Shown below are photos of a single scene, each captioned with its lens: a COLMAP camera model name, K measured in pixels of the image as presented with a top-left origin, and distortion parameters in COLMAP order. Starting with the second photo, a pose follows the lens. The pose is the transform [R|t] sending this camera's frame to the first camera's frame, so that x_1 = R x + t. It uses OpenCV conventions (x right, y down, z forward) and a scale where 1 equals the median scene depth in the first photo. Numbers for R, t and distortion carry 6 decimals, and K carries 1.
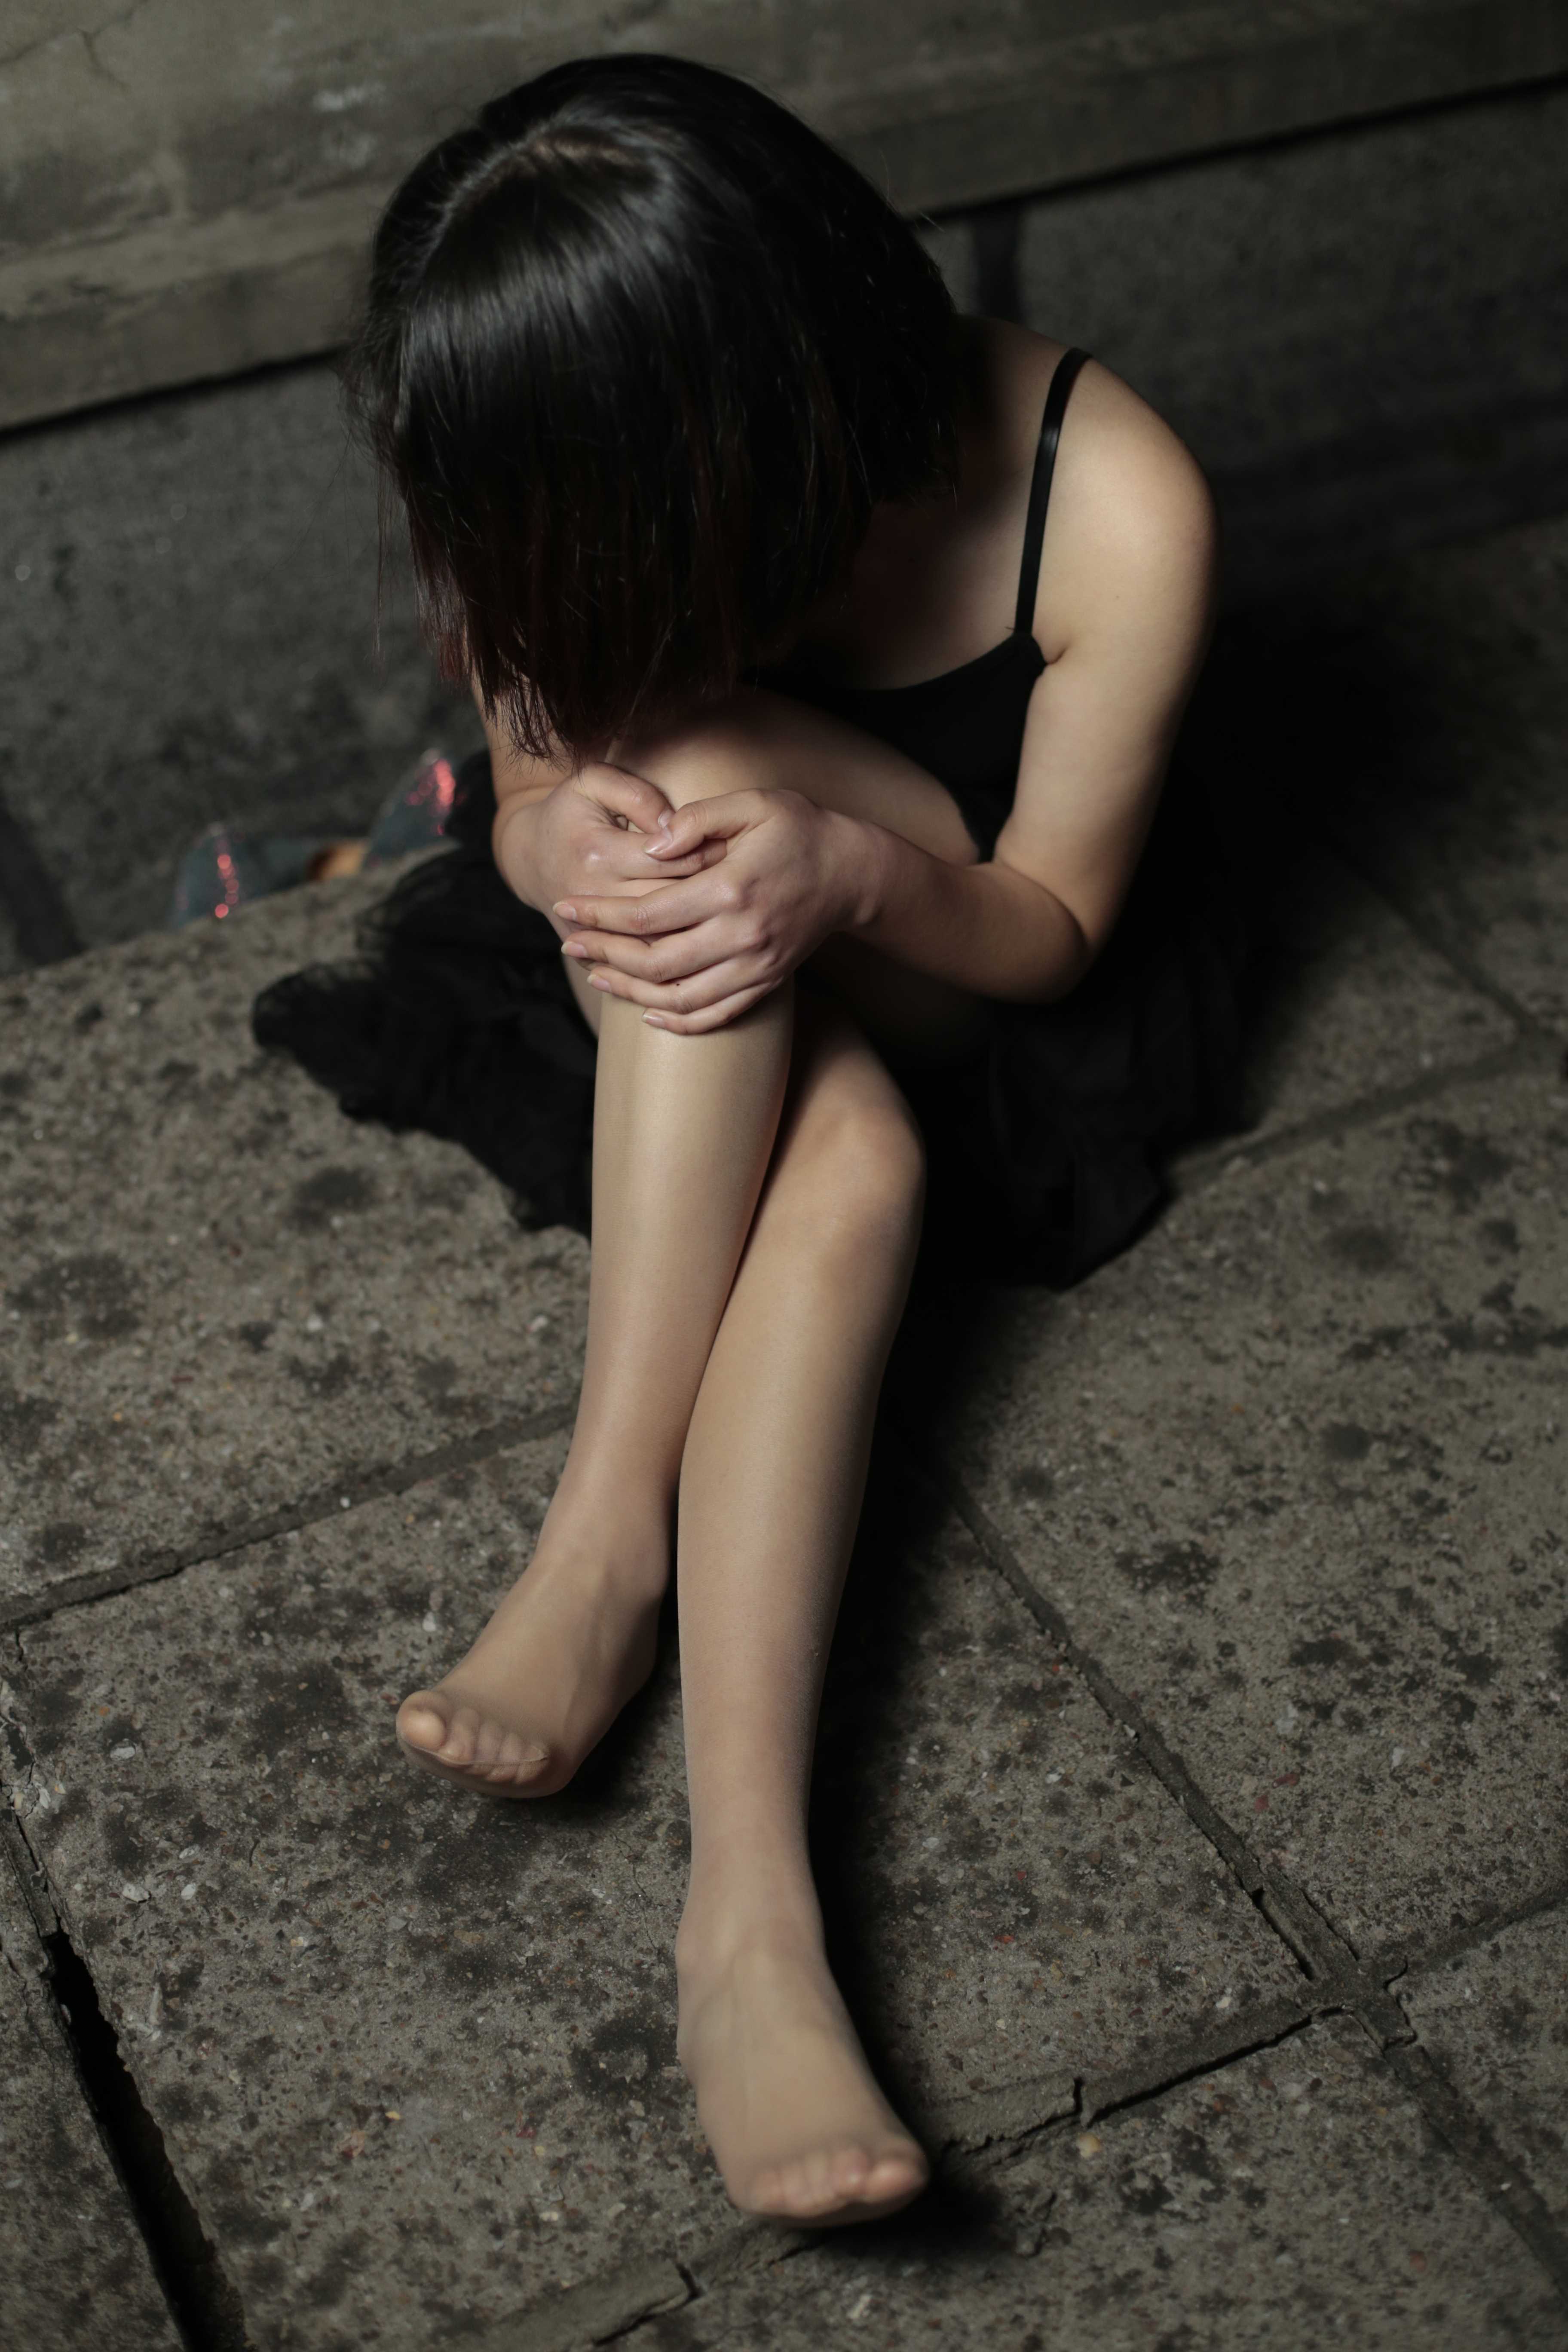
lens RADIAL K [[3431.3, 0, 784.0], [0, 3431.3, 1176.0], [0, 0, 1]] dist [-0.161542, 0.161742]
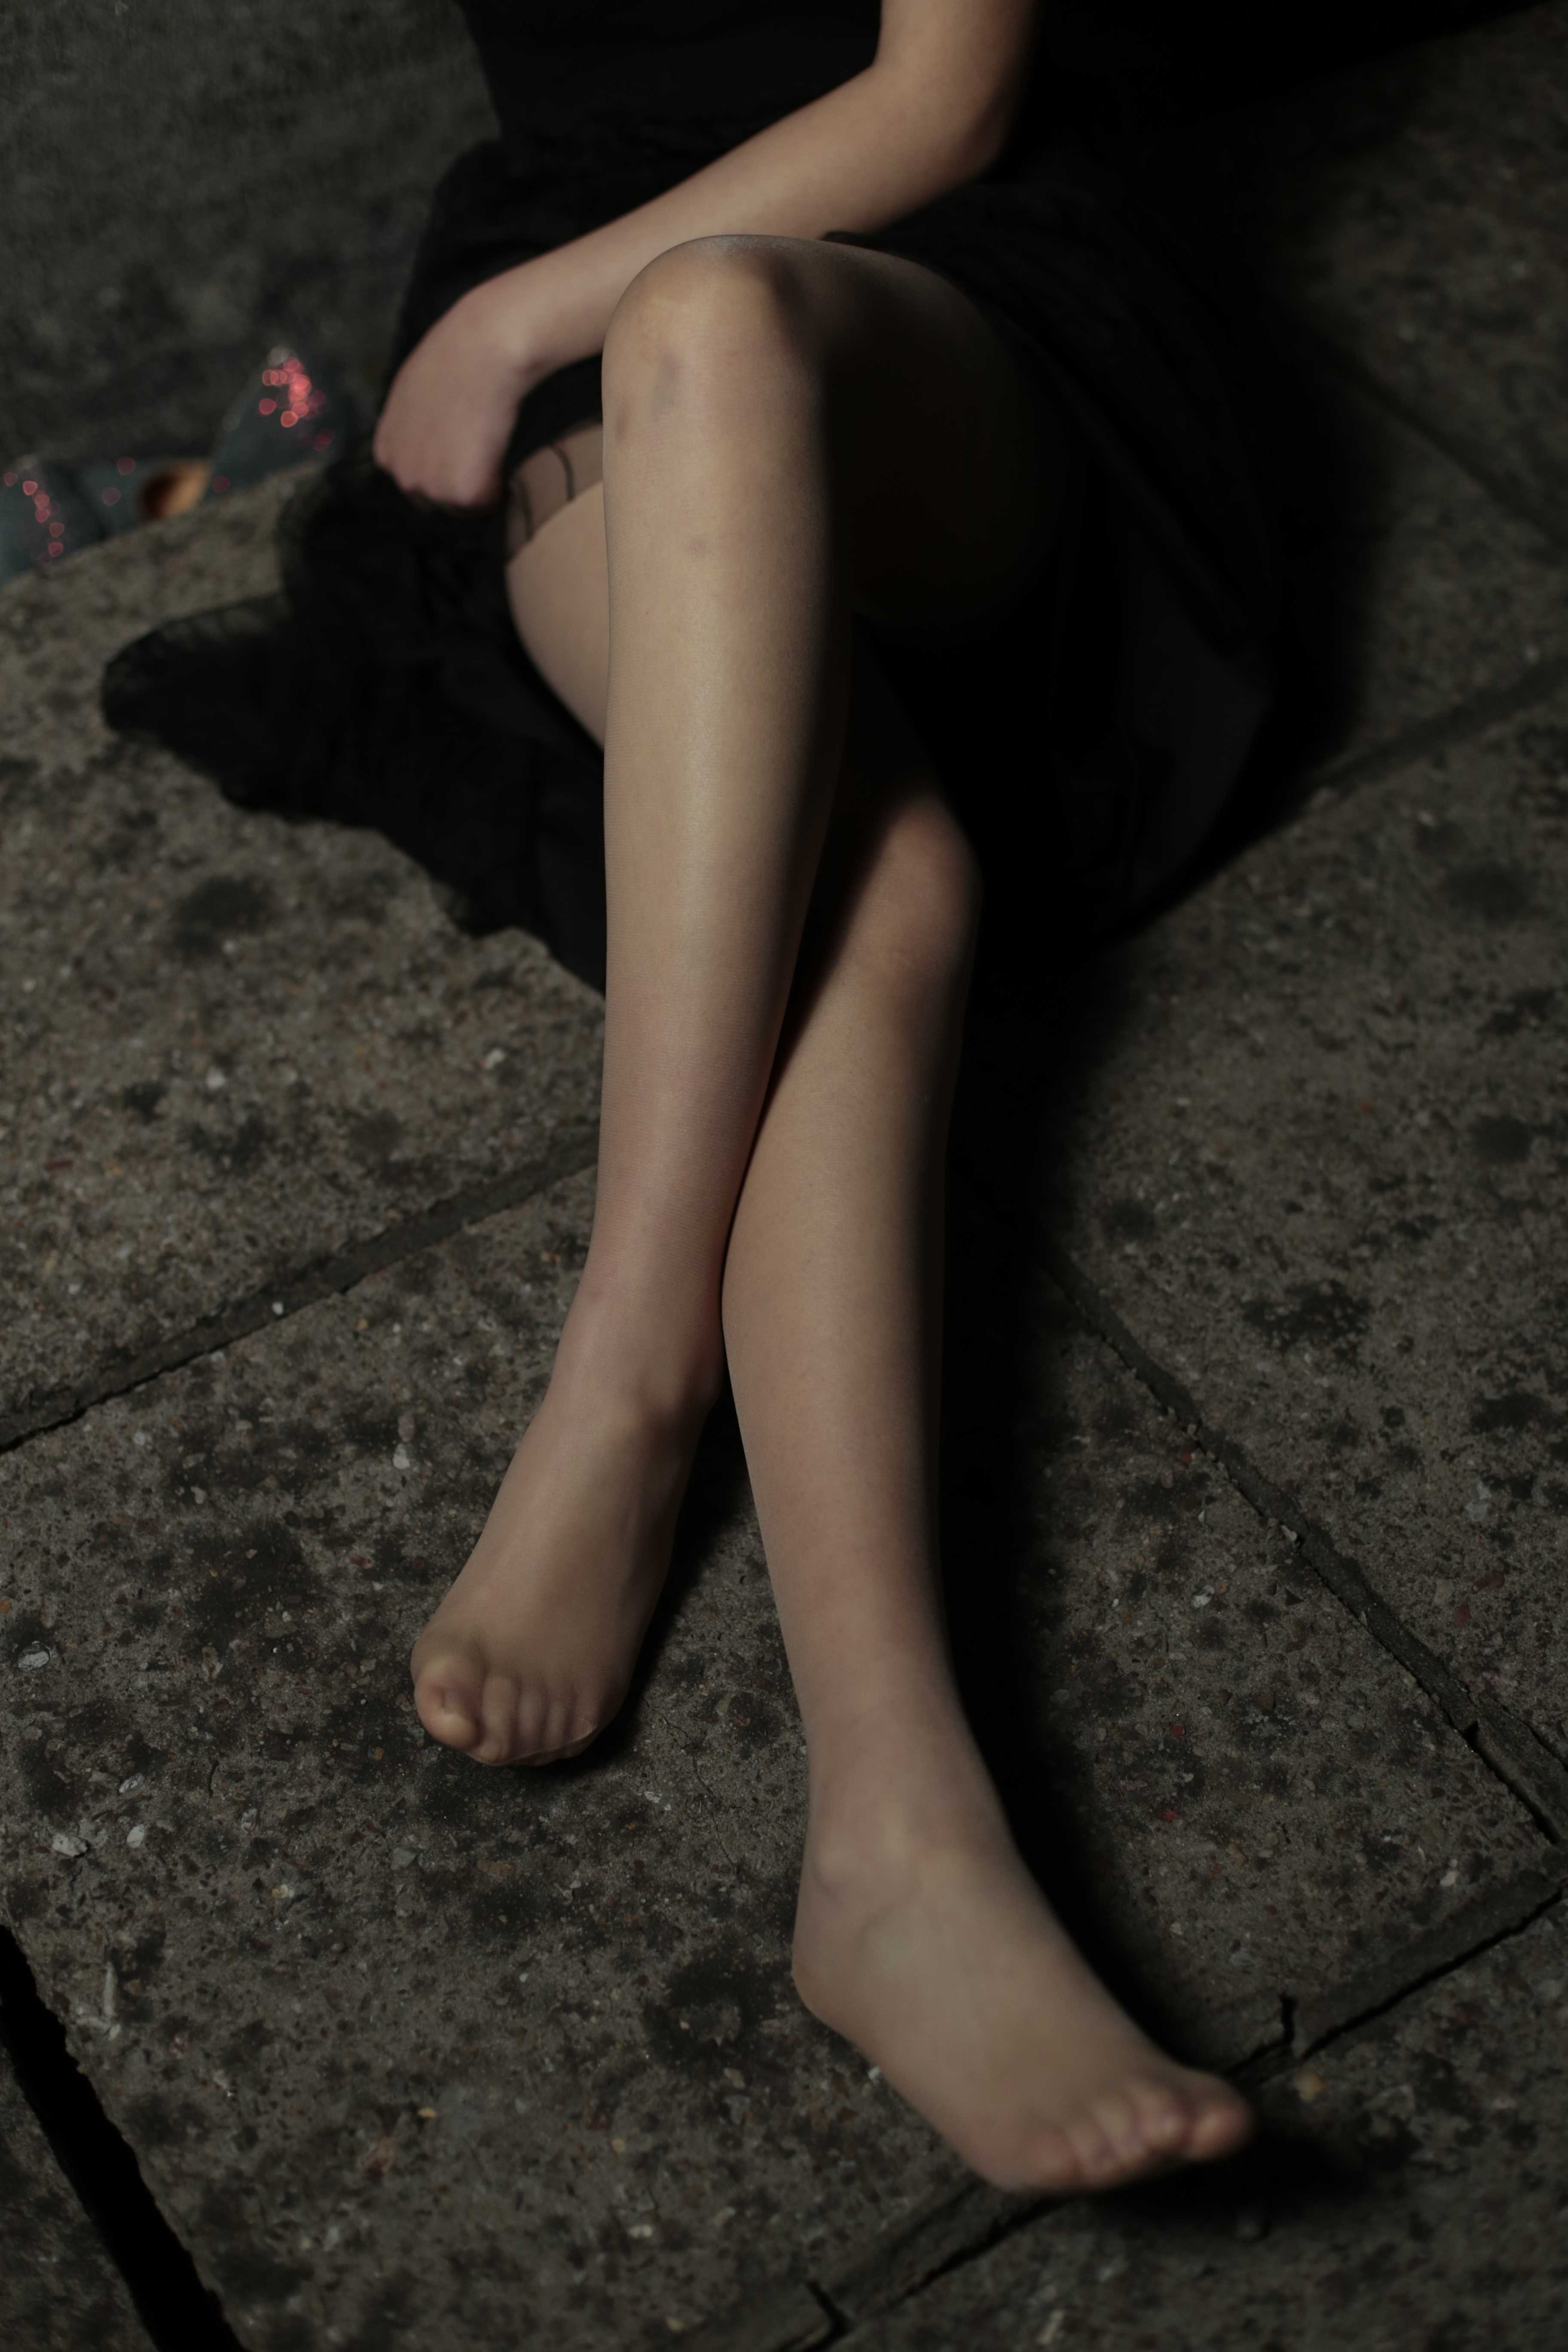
lens RADIAL K [[3431.3, 0, 784.0], [0, 3431.3, 1176.0], [0, 0, 1]] dist [-0.161542, 0.161742]
pose [[0.996209, -0.073890, 0.045913, -0.048665], [0.067533, 0.989570, 0.127244, -0.031543], [-0.054836, -0.123661, 0.990808, 0.220989]]
